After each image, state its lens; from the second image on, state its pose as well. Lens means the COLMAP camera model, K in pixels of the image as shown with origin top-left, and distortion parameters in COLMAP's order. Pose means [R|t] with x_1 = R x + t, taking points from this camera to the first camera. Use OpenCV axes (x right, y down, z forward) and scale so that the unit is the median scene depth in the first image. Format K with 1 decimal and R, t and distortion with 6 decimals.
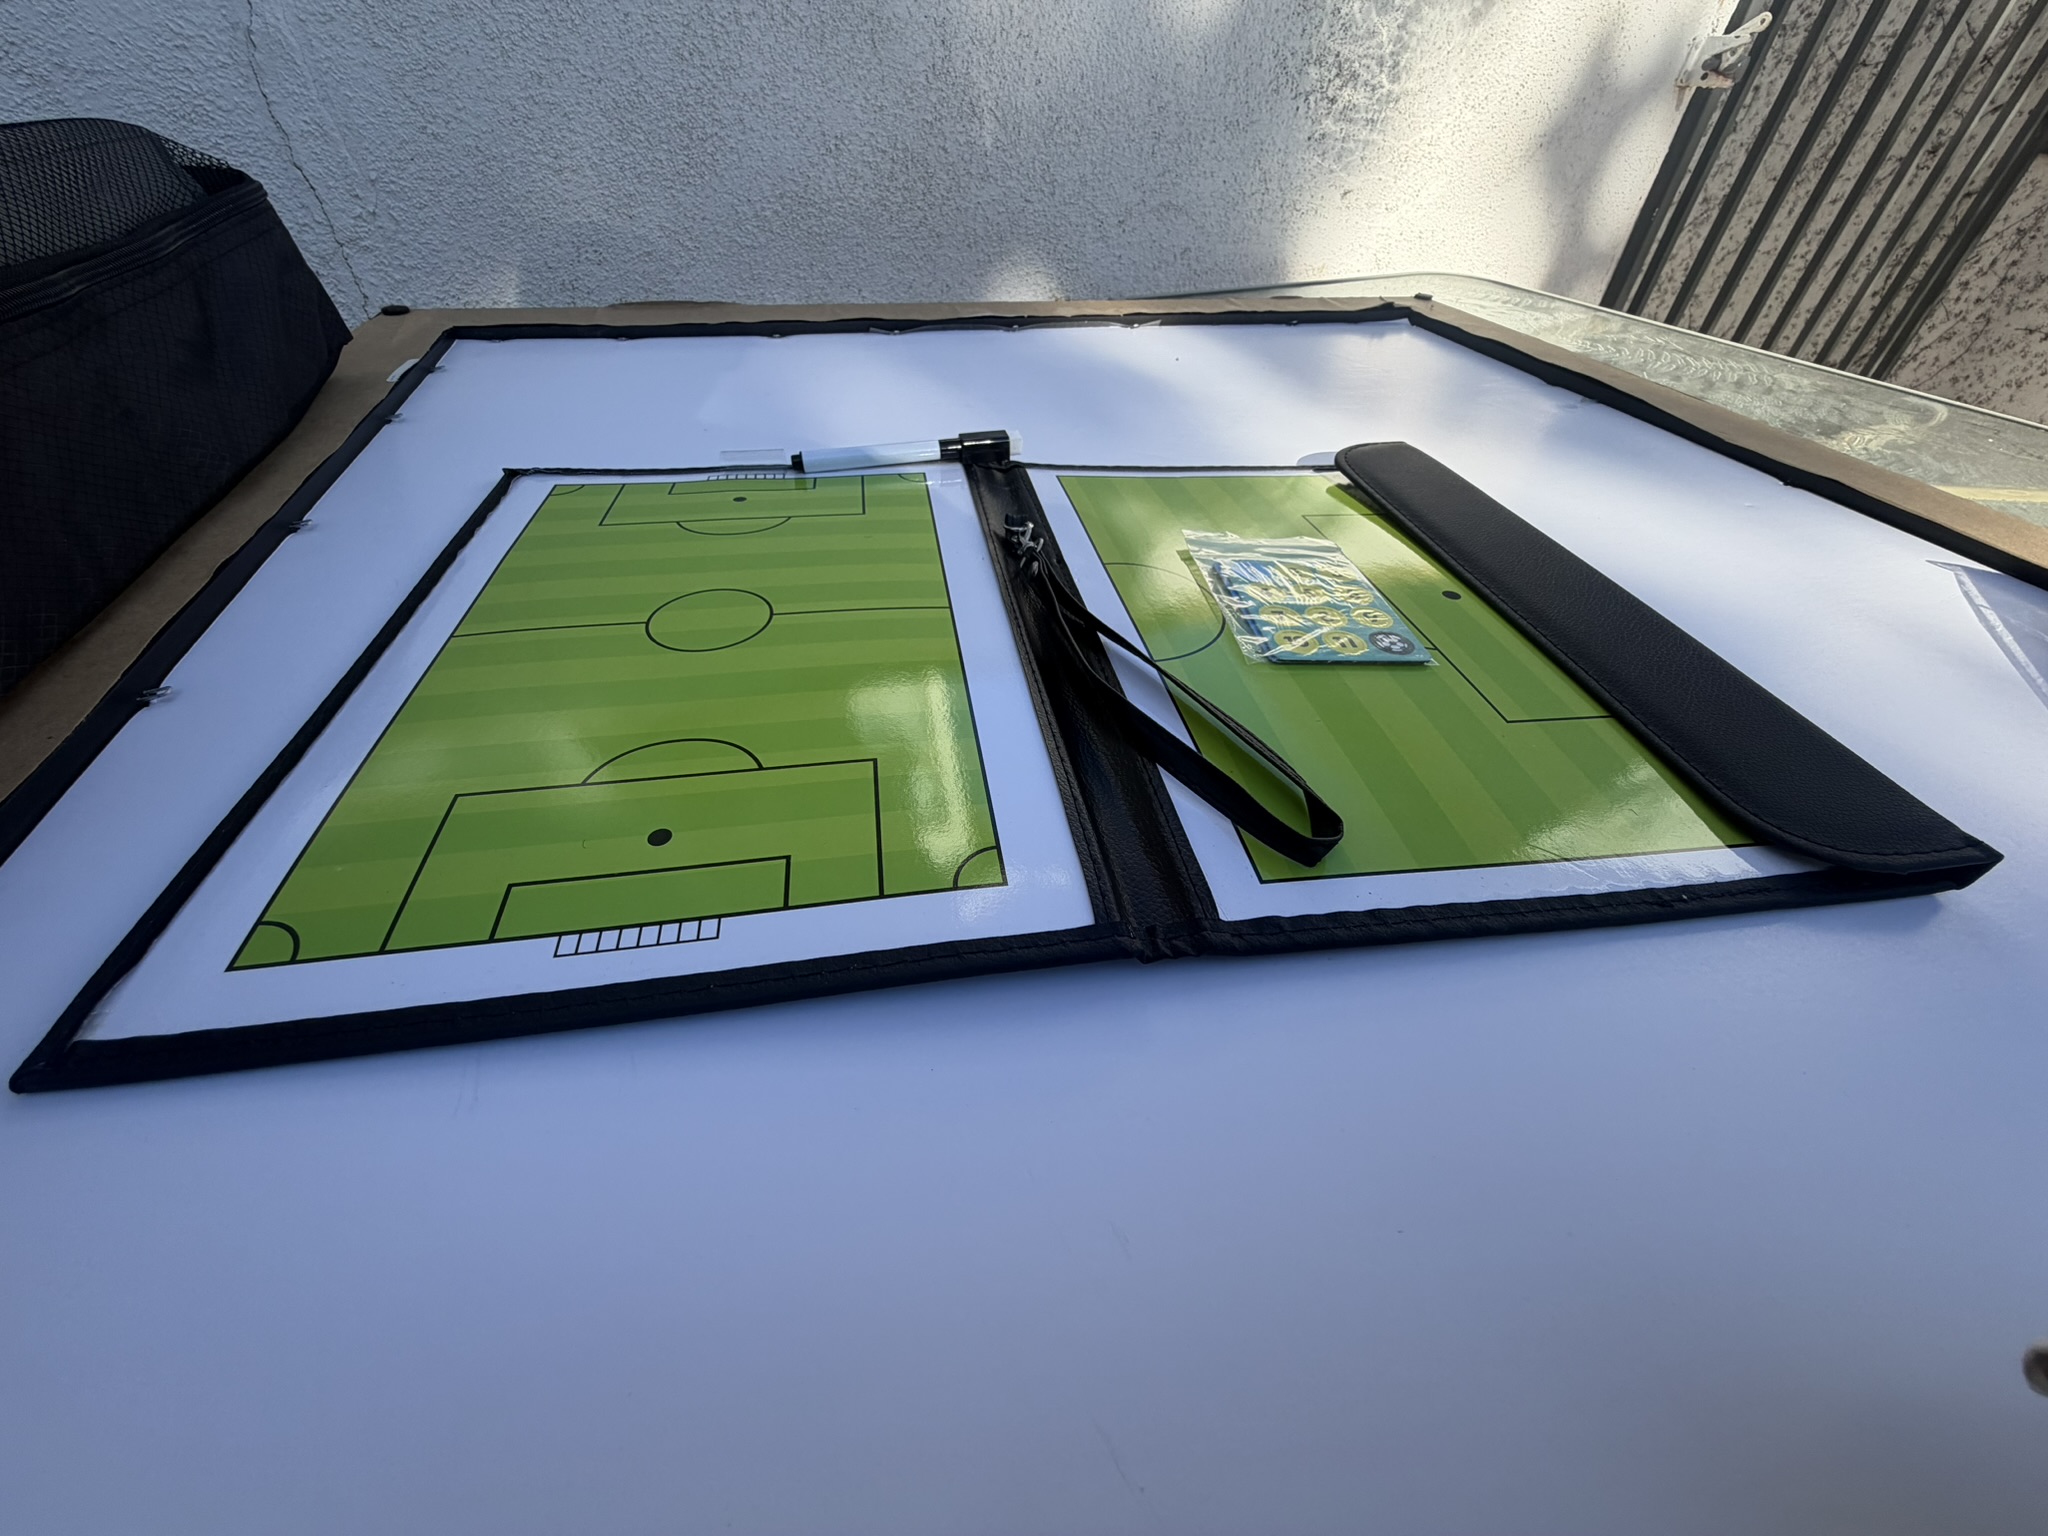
lens RADIAL K [[816.4, 0, 1016.8], [0, 816.4, 769.4], [0, 0, 1]] dist [0.001054, 0.000343]
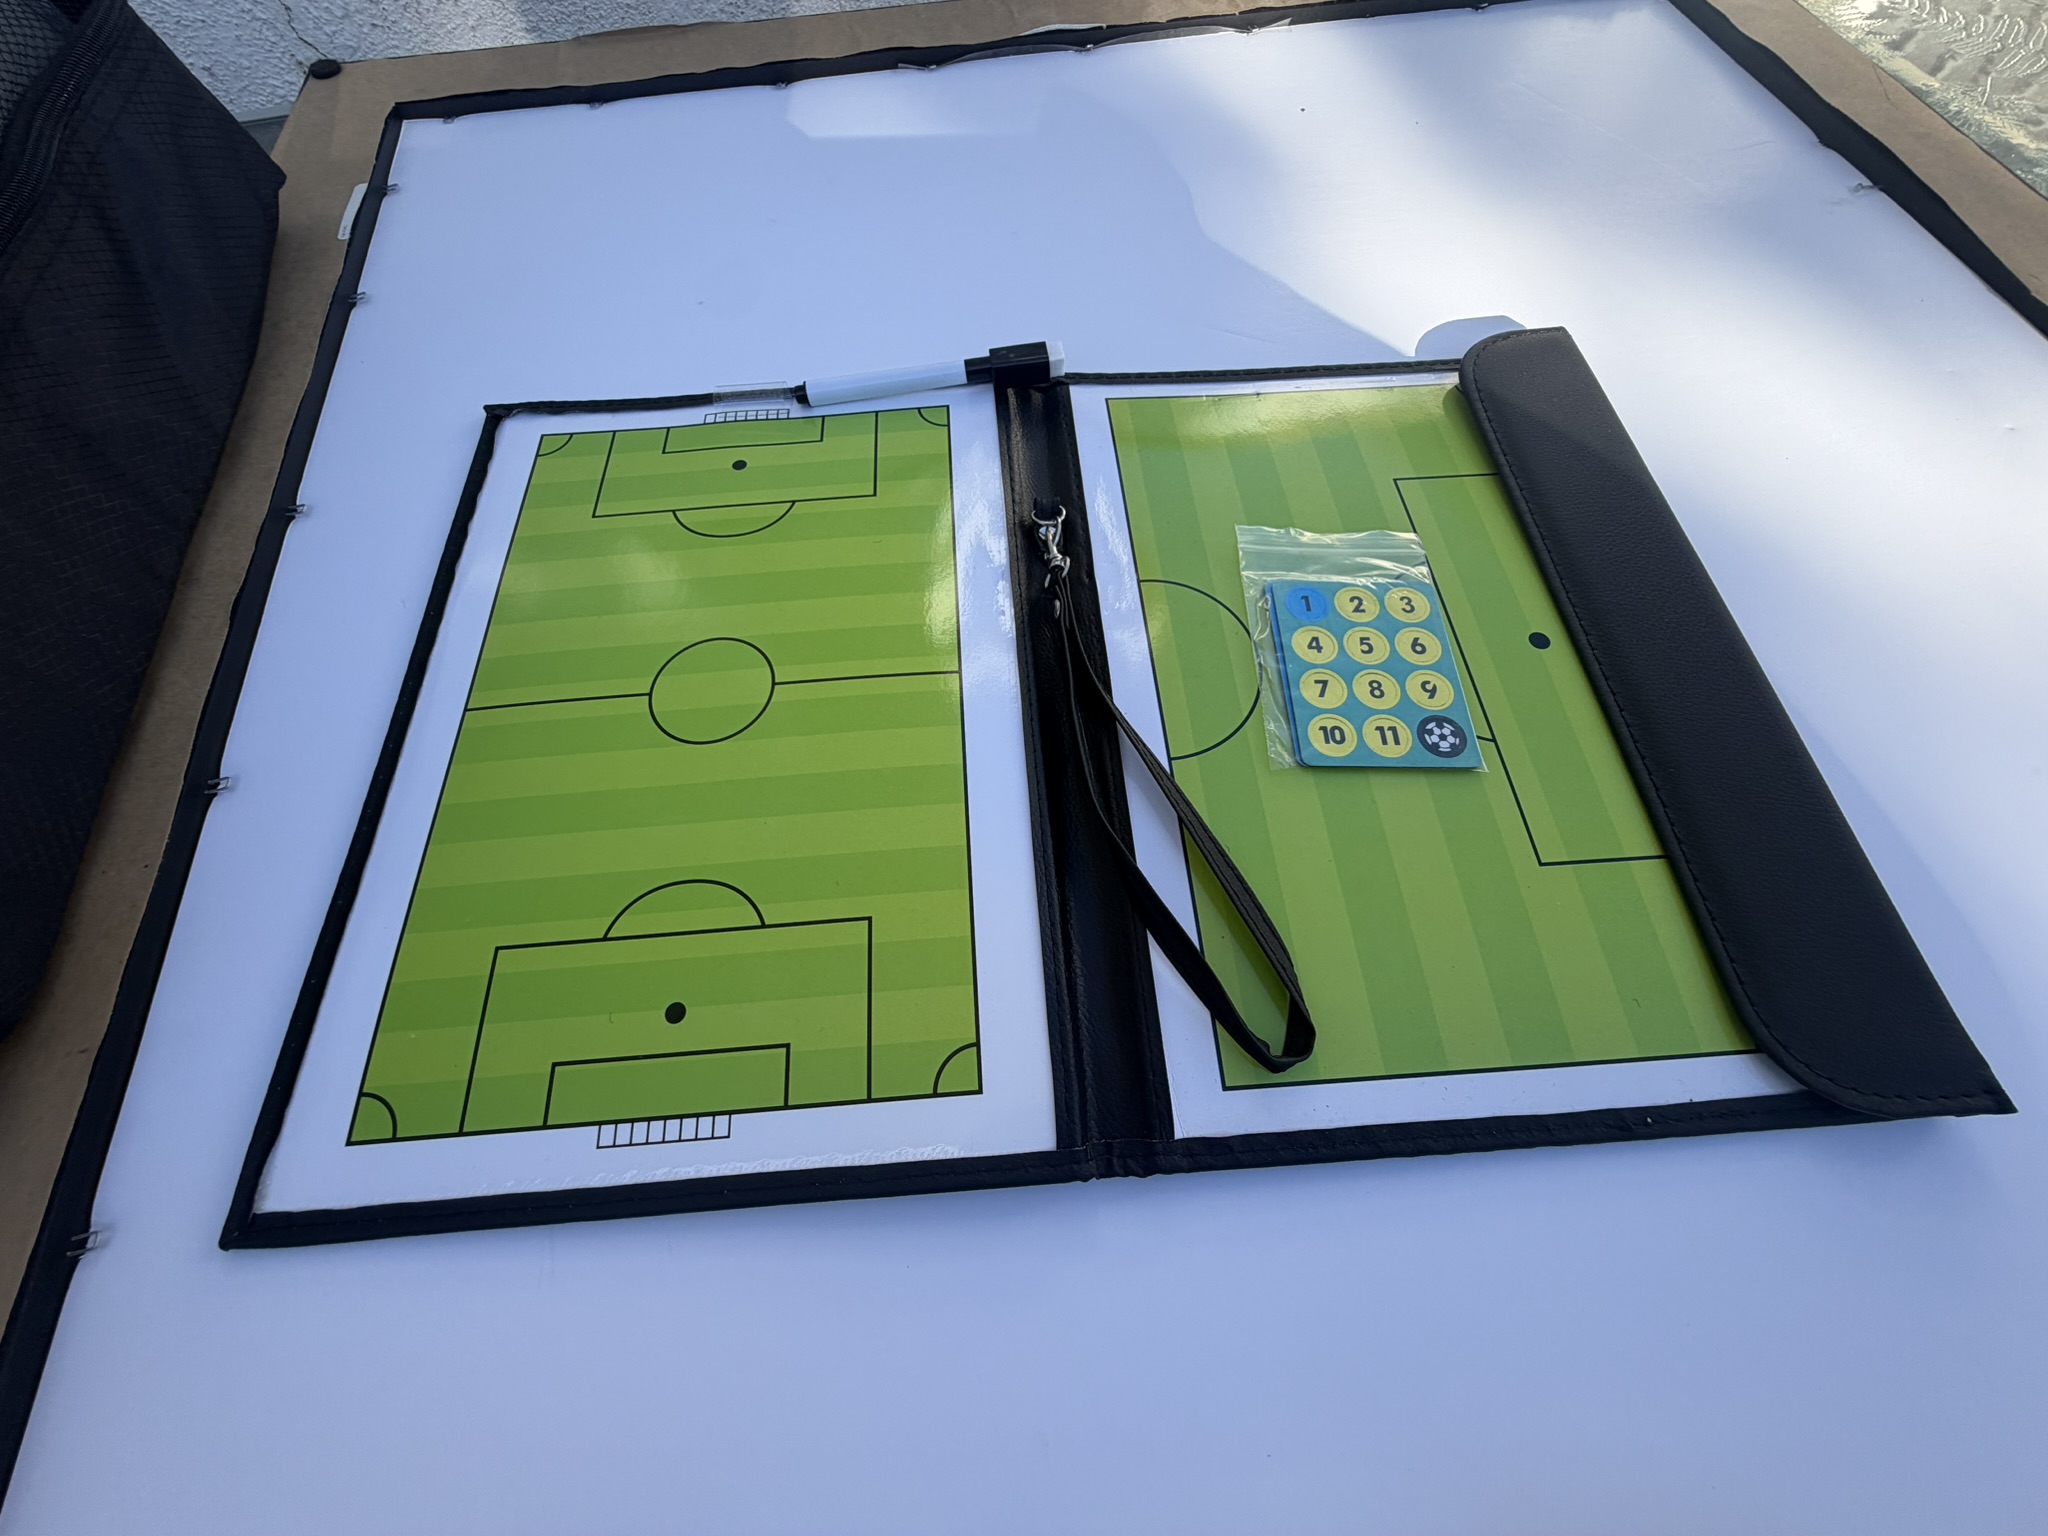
lens RADIAL K [[816.4, 0, 1016.8], [0, 816.4, 769.4], [0, 0, 1]] dist [0.001054, 0.000343]
pose [[0.994590, 0.051884, -0.089993, 0.092586], [-0.013988, 0.925336, 0.378890, -0.566792], [0.102932, -0.375582, 0.921056, 0.132124]]
